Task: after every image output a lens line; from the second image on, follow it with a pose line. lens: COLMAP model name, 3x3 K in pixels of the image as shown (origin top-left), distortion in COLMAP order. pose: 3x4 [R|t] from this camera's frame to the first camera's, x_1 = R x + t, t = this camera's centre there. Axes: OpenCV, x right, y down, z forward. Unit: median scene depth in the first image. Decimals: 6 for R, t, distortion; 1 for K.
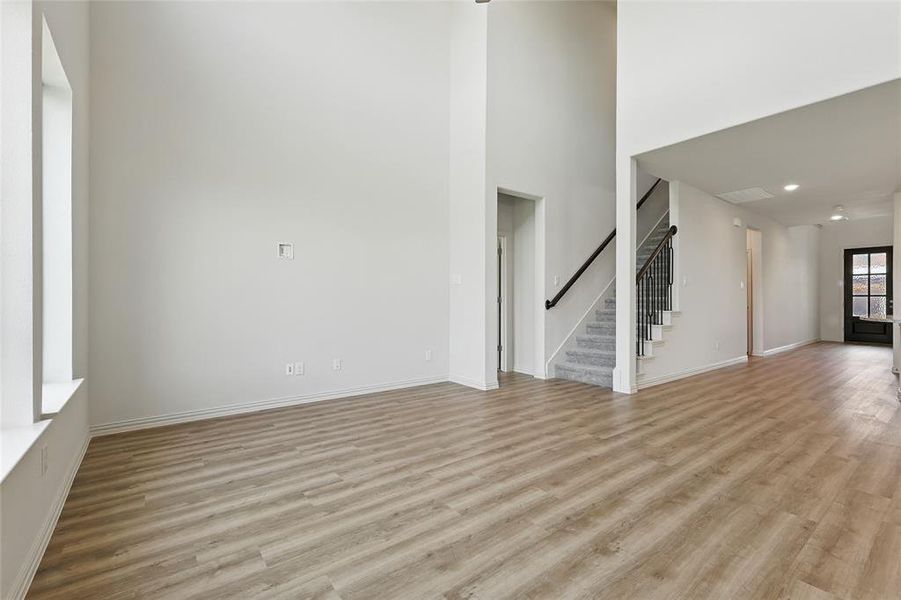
lens RADIAL K [[394.7, 0, 452.2], [0, 394.7, 297.5], [0, 0, 1]] dist [0.003486, -0.000733]
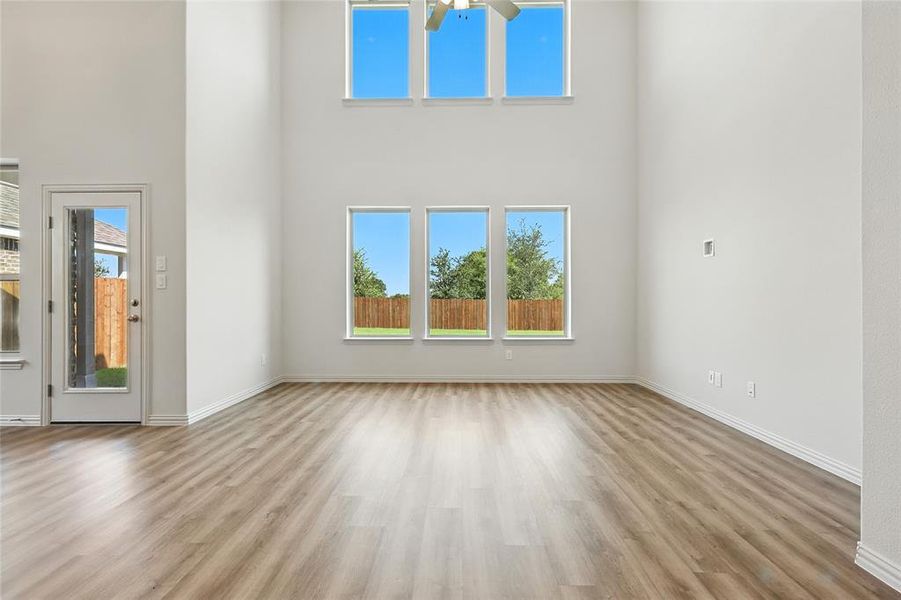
lens RADIAL K [[394.7, 0, 454.9], [0, 394.7, 298.3], [0, 0, 1]] dist [0.003486, -0.000733]
pose [[-0.620706, -0.007235, -0.784010, 0.854454], [0.005327, 0.999895, -0.013445, 0.011370], [0.784025, -0.012522, -0.620602, 1.404600]]
